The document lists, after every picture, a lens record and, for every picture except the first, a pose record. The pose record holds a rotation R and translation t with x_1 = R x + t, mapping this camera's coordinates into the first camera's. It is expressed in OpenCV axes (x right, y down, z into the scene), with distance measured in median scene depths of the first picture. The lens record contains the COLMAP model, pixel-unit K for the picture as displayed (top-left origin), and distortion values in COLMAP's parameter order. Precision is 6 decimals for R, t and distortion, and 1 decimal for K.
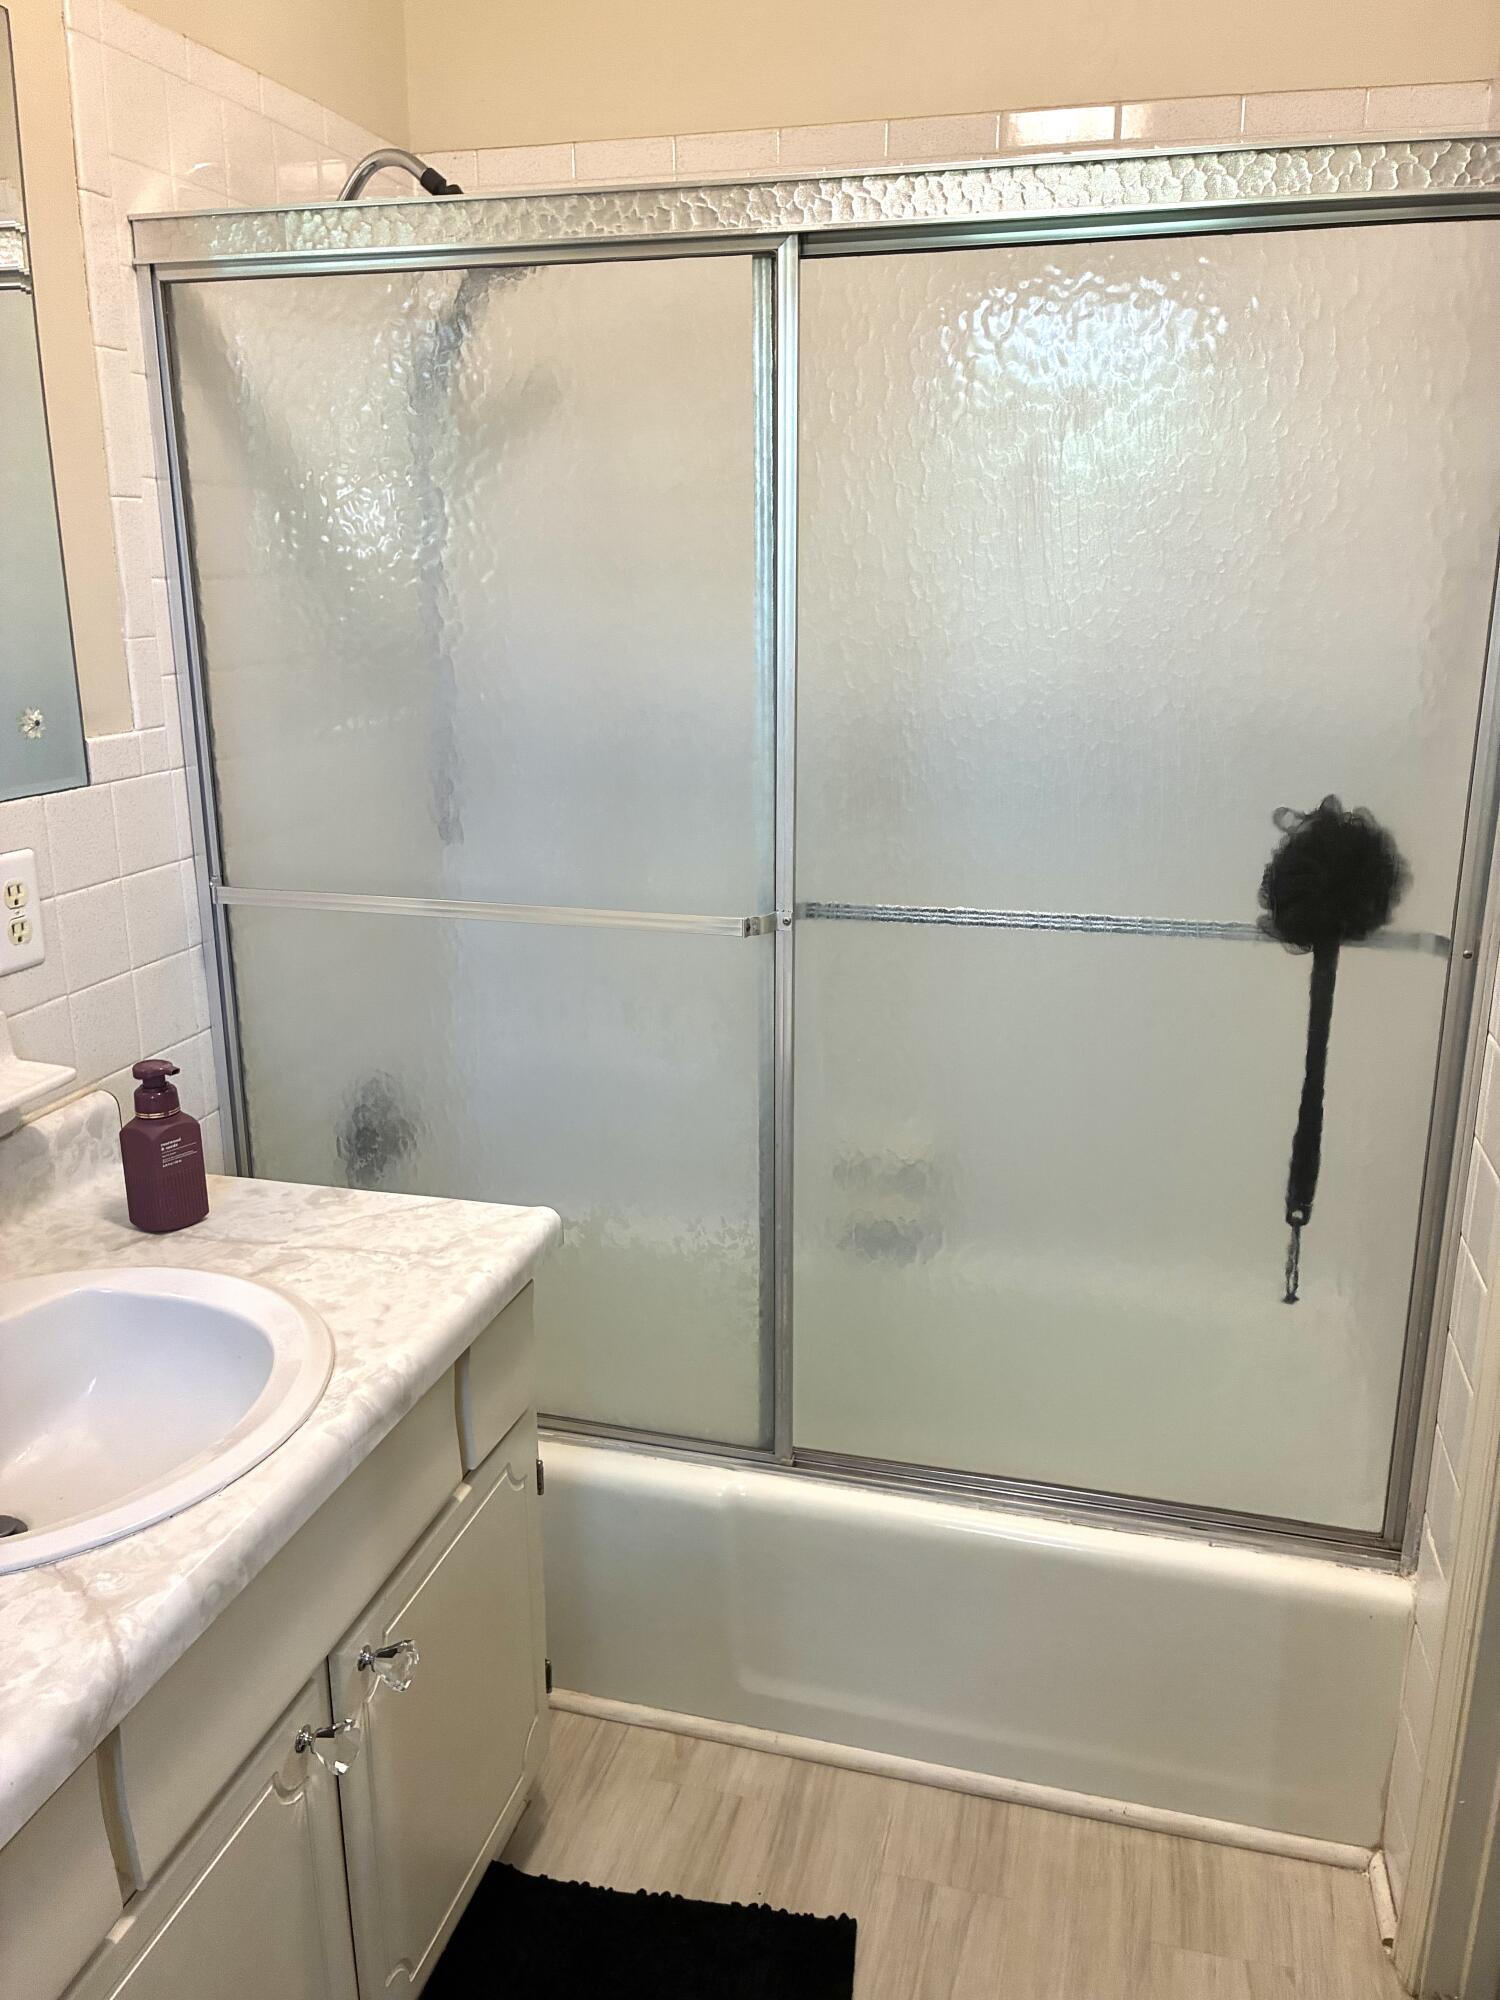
lens RADIAL K [[1540.3, 0, 754.1], [0, 1540.3, 1000.2], [0, 0, 1]] dist [0.022619, -0.017137]
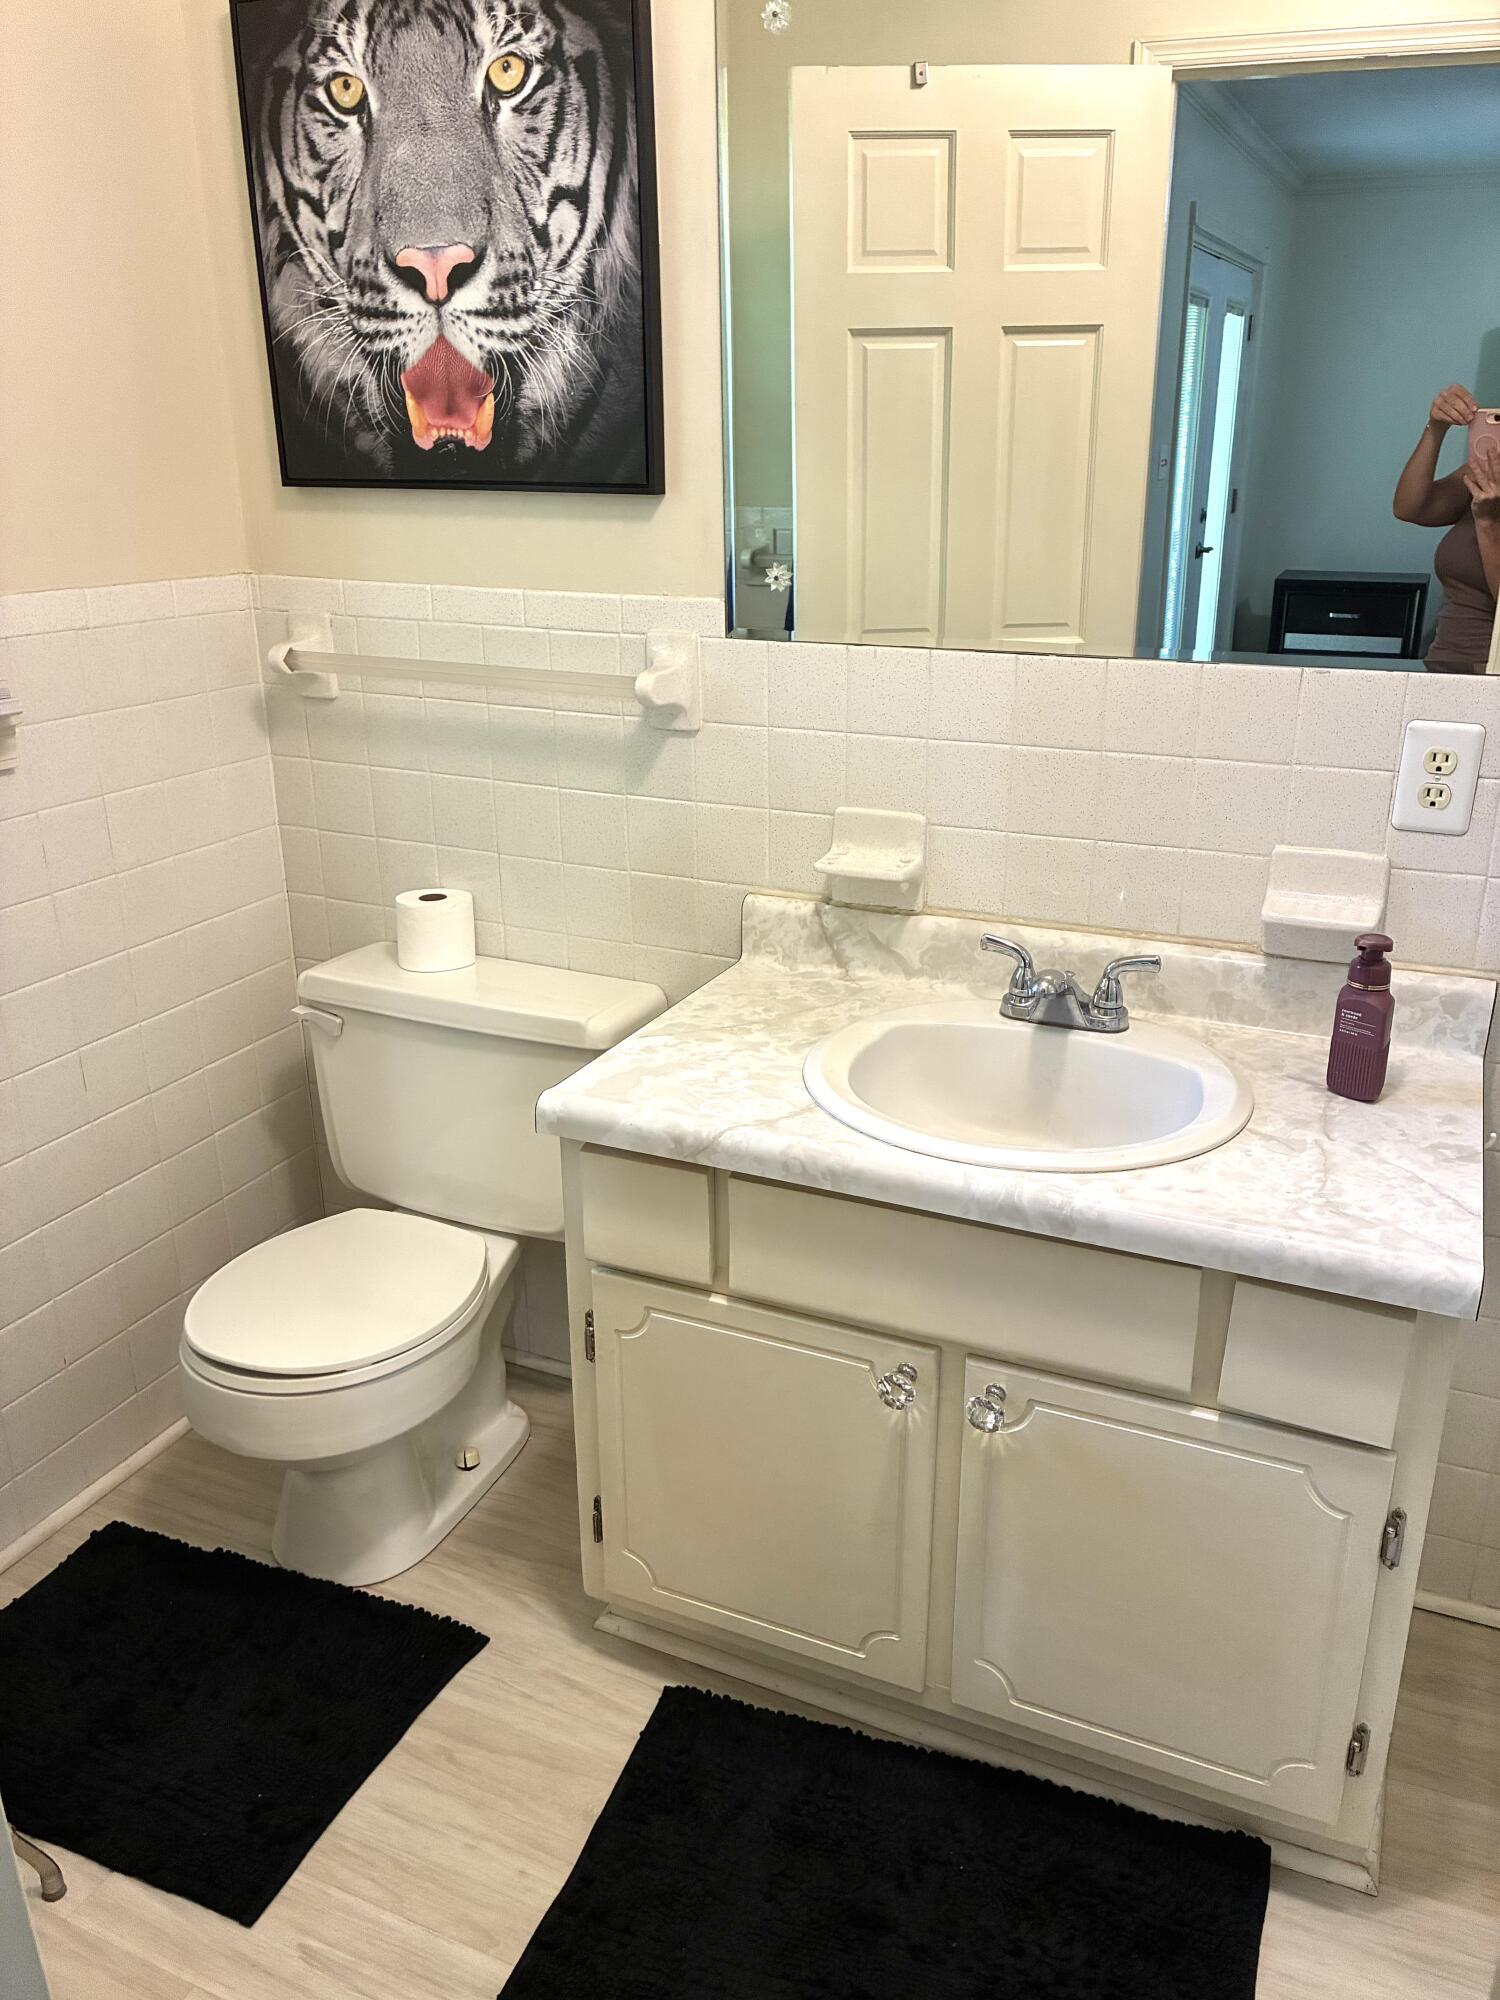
lens RADIAL K [[1540.3, 0, 758.8], [0, 1540.3, 1002.5], [0, 0, 1]] dist [0.022619, -0.017137]
pose [[-0.158654, 0.344698, -0.925209, 0.638192], [-0.260370, 0.889300, 0.375968, -0.198859], [0.952384, 0.300546, -0.051342, 0.656902]]
